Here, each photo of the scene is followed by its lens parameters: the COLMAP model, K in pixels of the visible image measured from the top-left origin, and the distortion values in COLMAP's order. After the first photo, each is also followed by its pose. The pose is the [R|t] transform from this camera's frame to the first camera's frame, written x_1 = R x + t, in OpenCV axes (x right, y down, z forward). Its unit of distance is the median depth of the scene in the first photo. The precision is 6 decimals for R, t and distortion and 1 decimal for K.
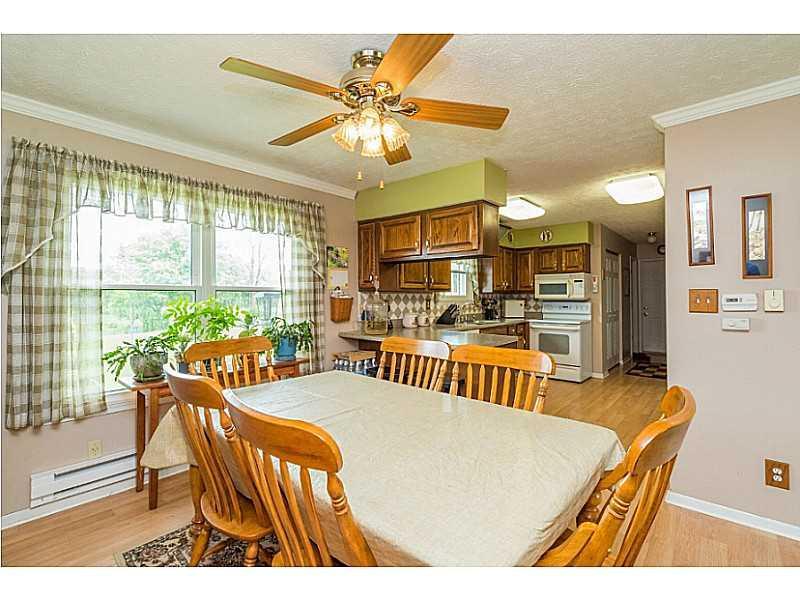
lens RADIAL K [[369.6, 0, 401.2], [0, 369.6, 297.8], [0, 0, 1]] dist [-0.003741, 0.002270]
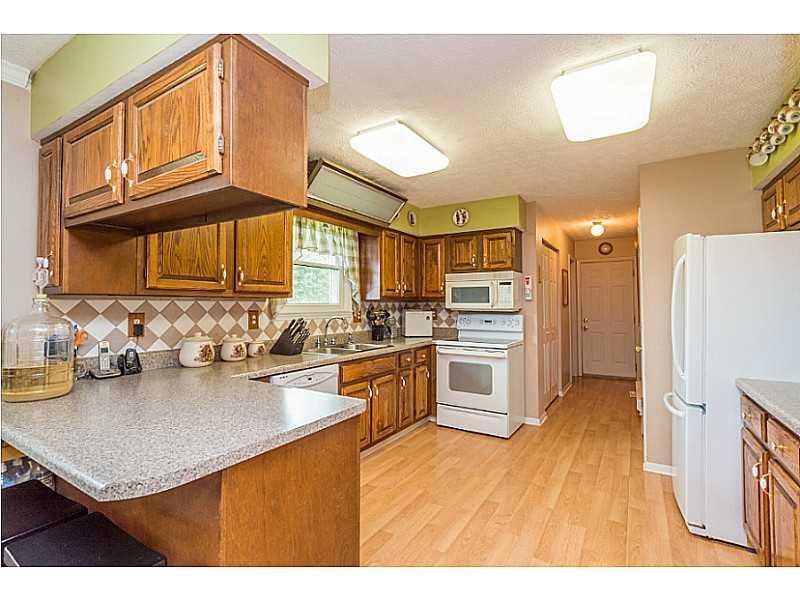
lens RADIAL K [[390.4, 0, 399.2], [0, 390.4, 298.9], [0, 0, 1]] dist [0.004017, 0.000366]
pose [[0.985878, 0.005384, 0.167378, 0.165018], [-0.002255, 0.999819, -0.018876, -0.002970], [-0.167449, 0.018232, 0.985712, 0.321343]]
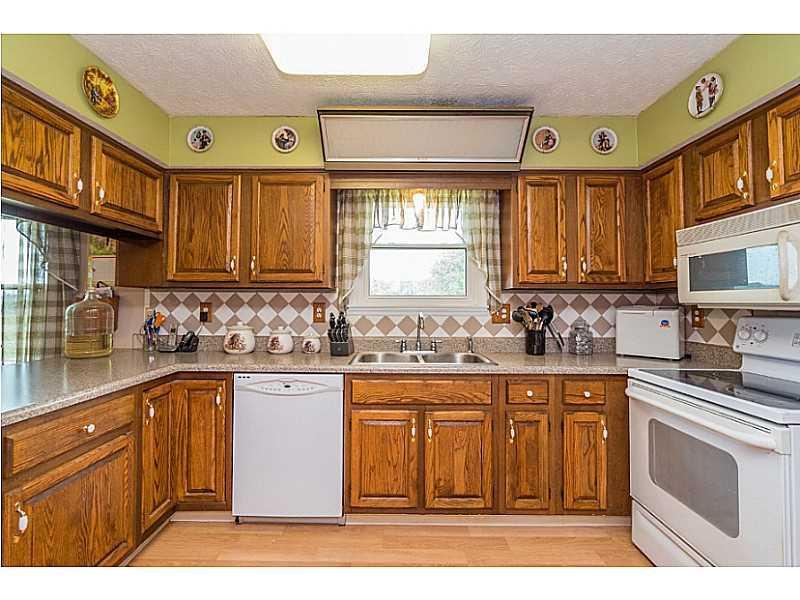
lens RADIAL K [[369.6, 0, 397.4], [0, 369.6, 297.0], [0, 0, 1]] dist [-0.003741, 0.002270]
pose [[0.648504, -0.005777, -0.761189, 0.468433], [-0.009661, 0.999828, -0.015820, 0.002273], [0.761150, 0.017613, 0.648337, 0.639129]]
